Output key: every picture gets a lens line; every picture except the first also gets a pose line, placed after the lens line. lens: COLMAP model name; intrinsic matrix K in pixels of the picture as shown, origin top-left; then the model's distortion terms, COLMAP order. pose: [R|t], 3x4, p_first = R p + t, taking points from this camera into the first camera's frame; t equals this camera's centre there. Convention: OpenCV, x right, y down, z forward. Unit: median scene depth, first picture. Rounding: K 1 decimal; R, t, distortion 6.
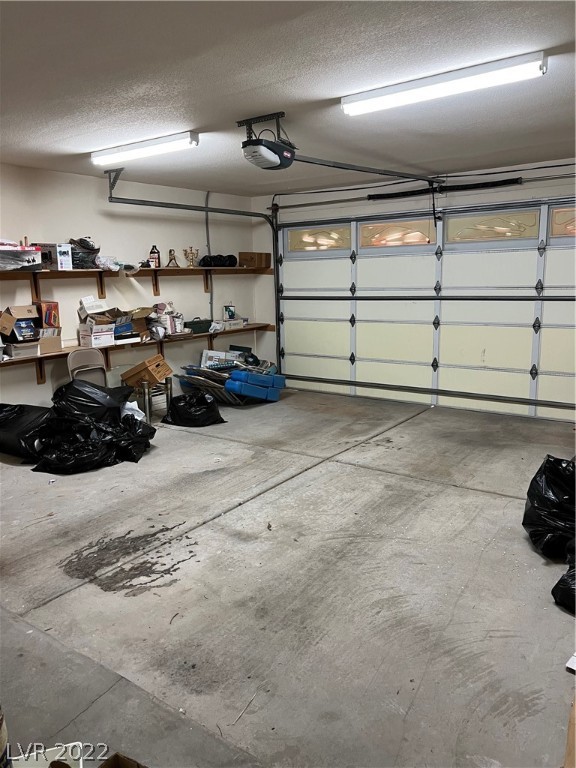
lens RADIAL K [[581.9, 0, 287.5], [0, 581.9, 384.7], [0, 0, 1]] dist [0.042875, -0.040713]
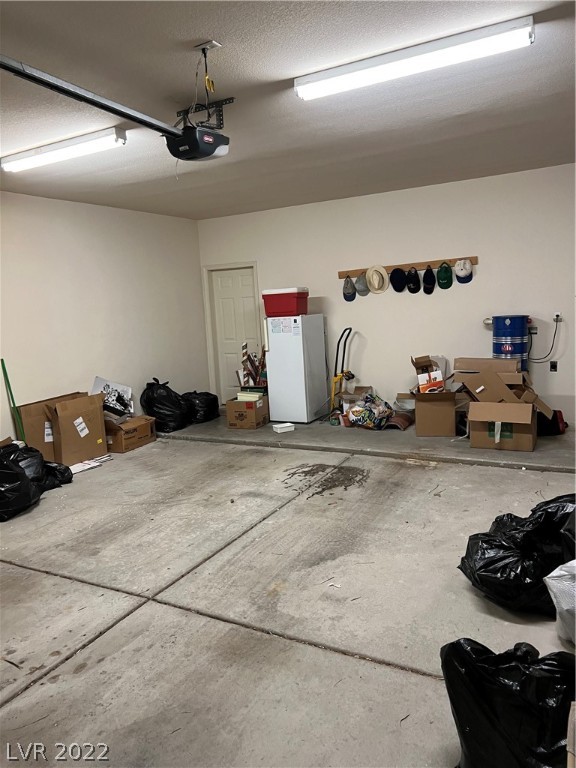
lens RADIAL K [[581.9, 0, 288.6], [0, 581.9, 382.7], [0, 0, 1]] dist [0.042875, -0.040713]
pose [[-0.989840, 0.096091, -0.104802, -0.041128], [0.057277, 0.944098, 0.324651, -0.345915], [0.130139, 0.315350, -0.940010, 1.952541]]
